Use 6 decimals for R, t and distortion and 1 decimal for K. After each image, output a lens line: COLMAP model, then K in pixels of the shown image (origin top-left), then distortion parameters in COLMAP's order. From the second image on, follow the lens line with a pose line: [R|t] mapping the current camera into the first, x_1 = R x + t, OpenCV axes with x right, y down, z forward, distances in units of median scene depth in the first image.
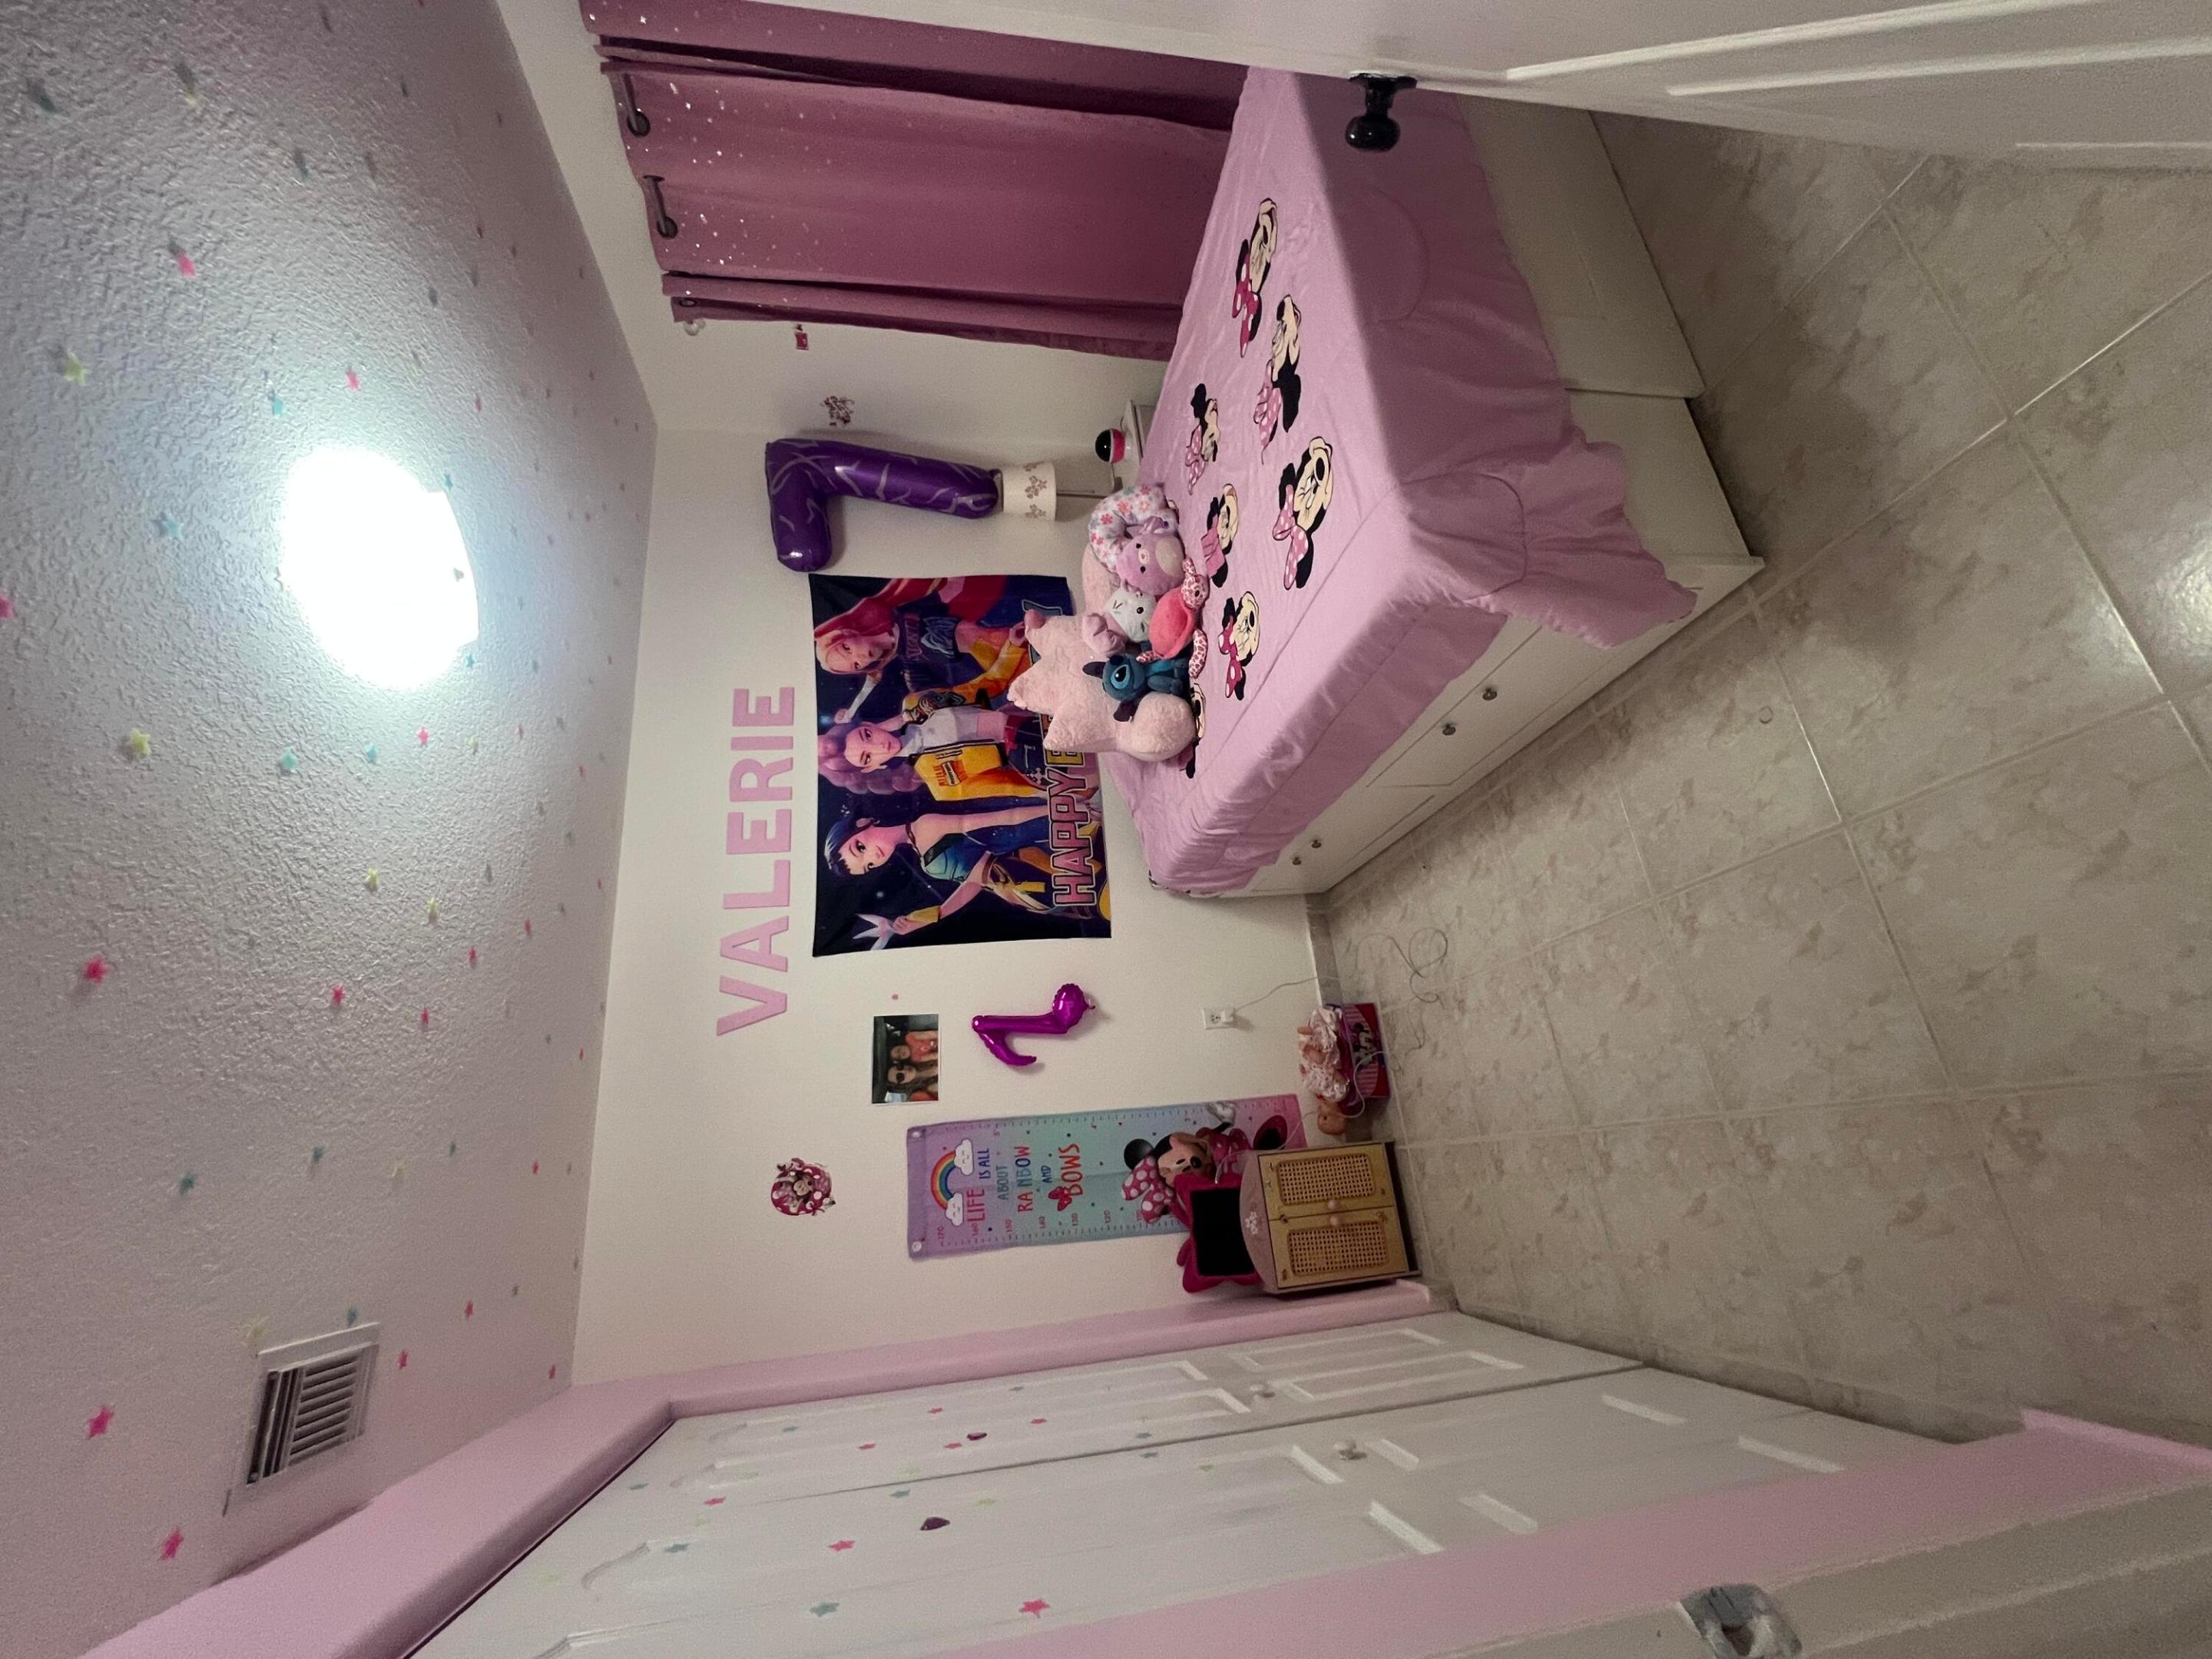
lens RADIAL K [[898.5, 0, 1096.7], [0, 898.5, 823.2], [0, 0, 1]] dist [0.001795, 0.000521]
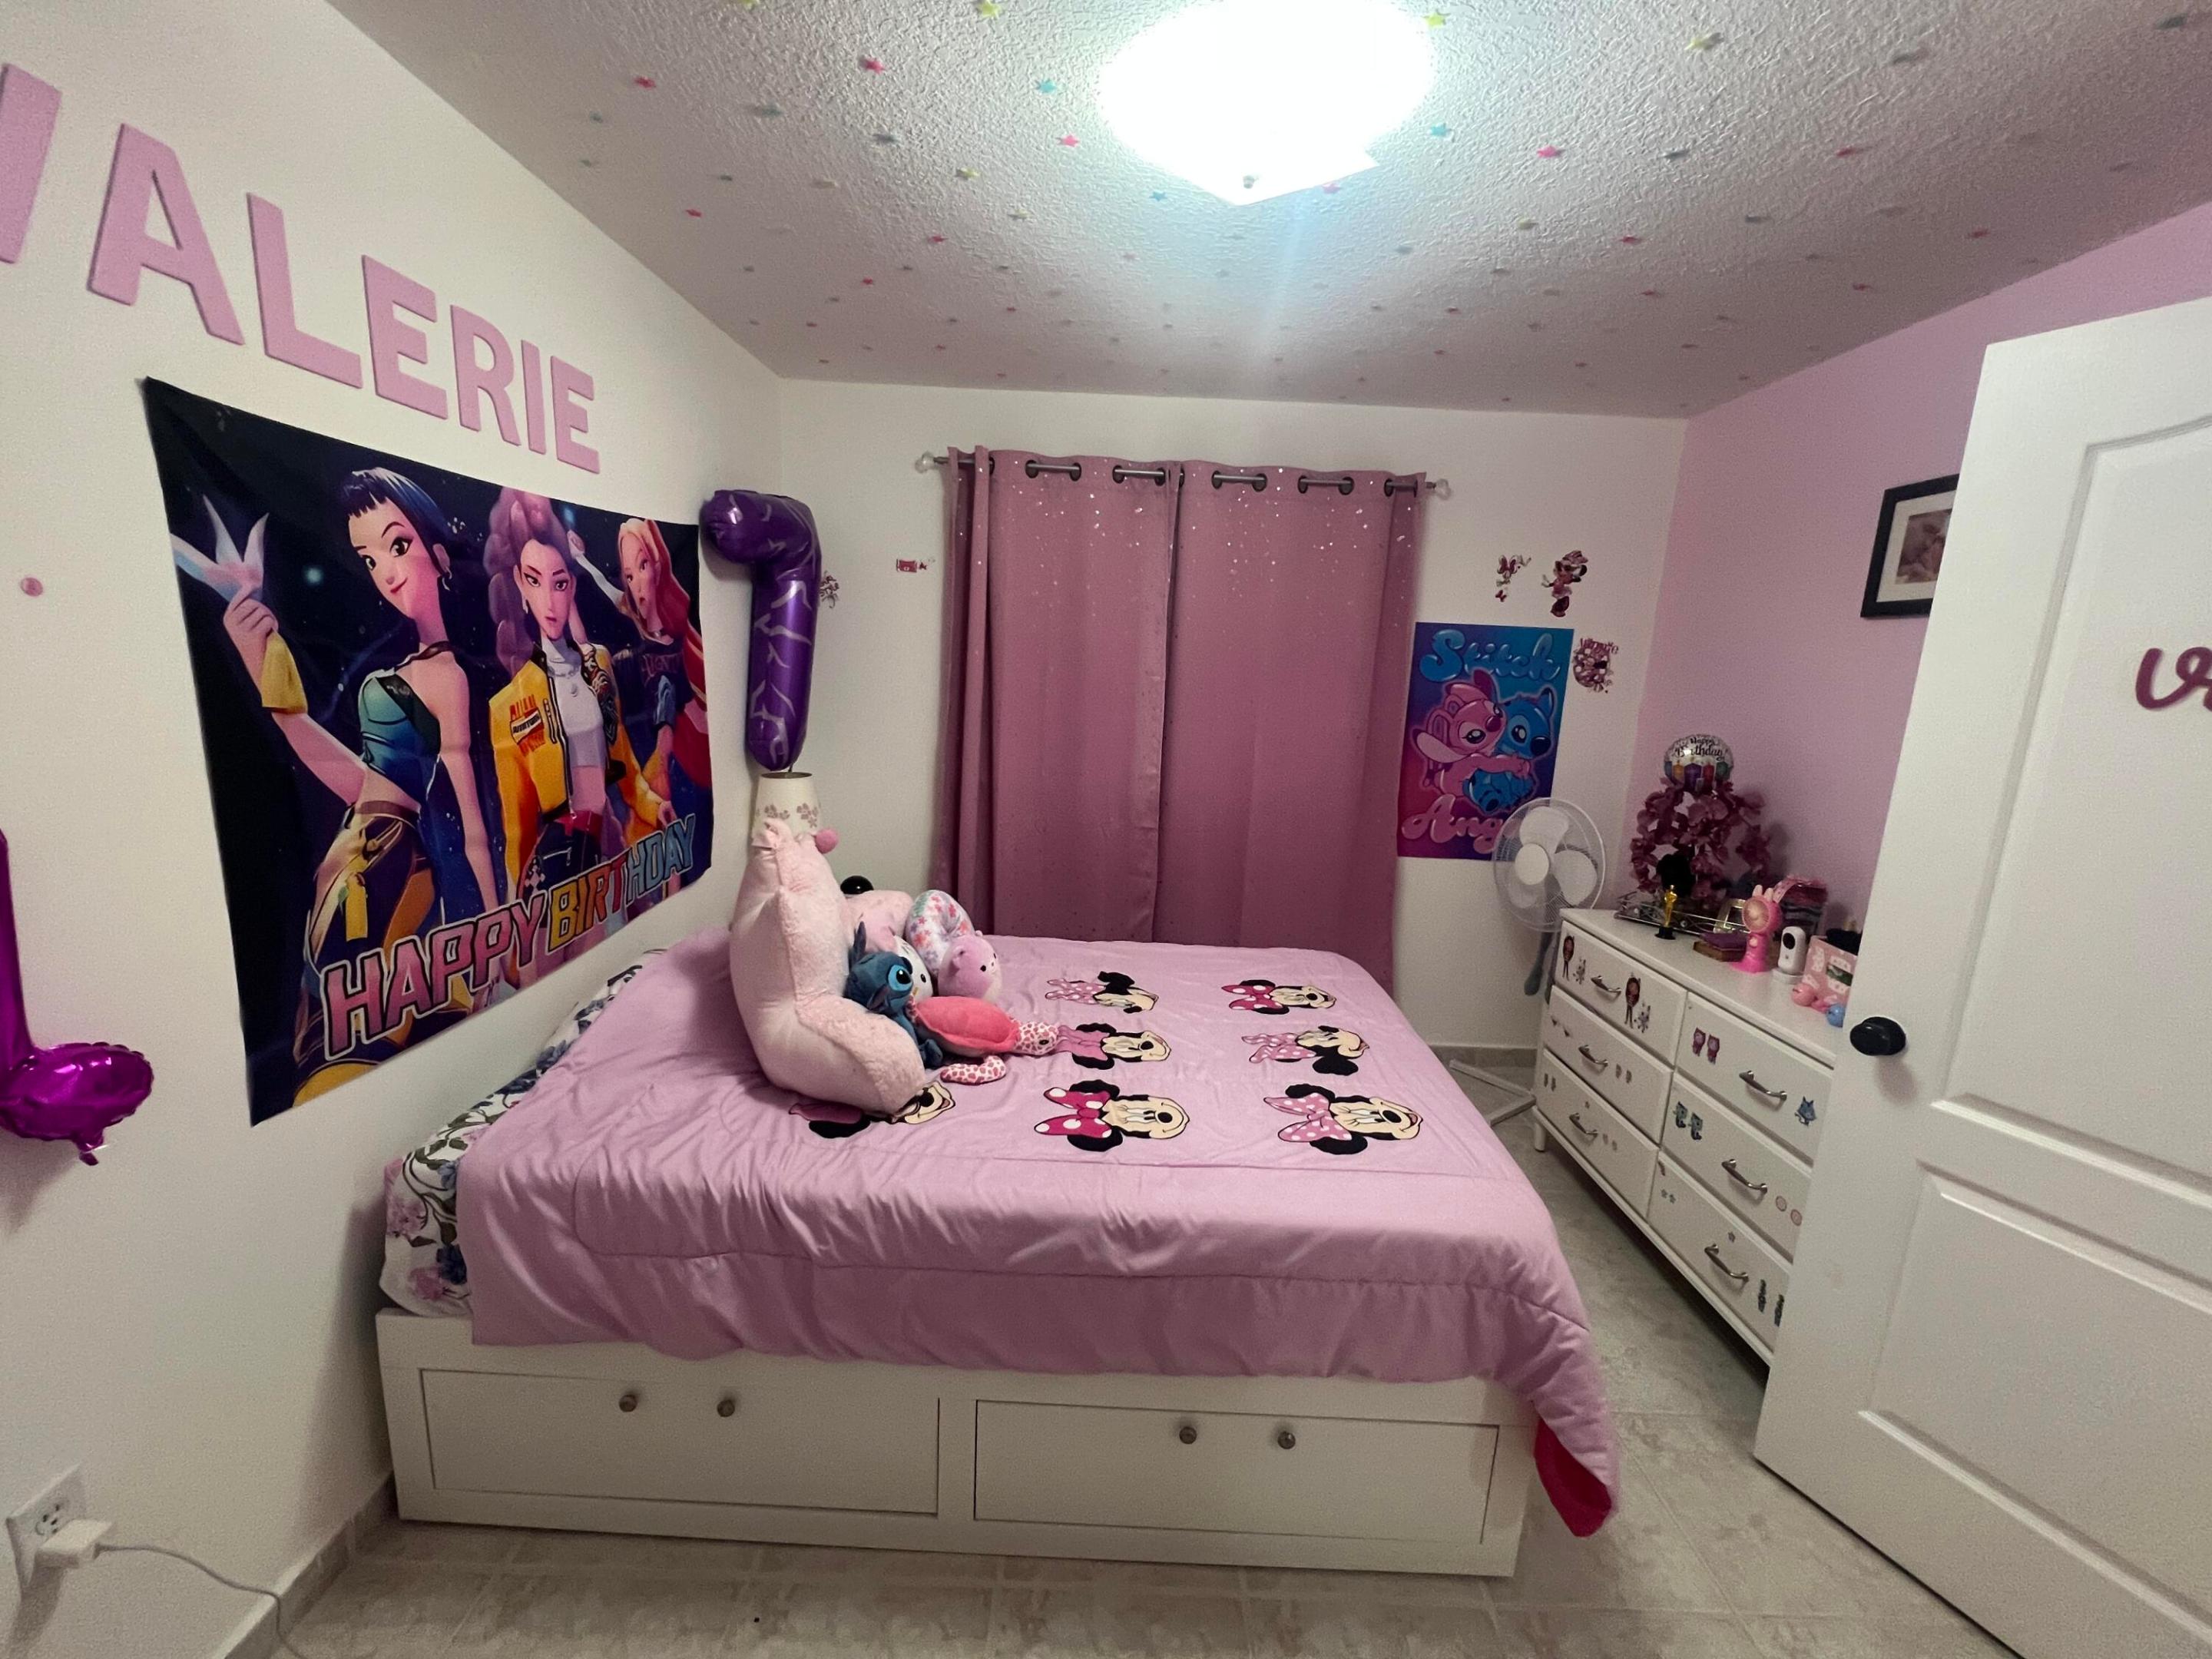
lens RADIAL K [[898.5, 0, 1096.7], [0, 898.5, 823.2], [0, 0, 1]] dist [0.001795, 0.000521]
pose [[0.107569, 0.990666, 0.083725, -0.113201], [-0.367729, 0.117887, -0.922431, 0.346770], [-0.923691, 0.068437, 0.376977, 0.473500]]
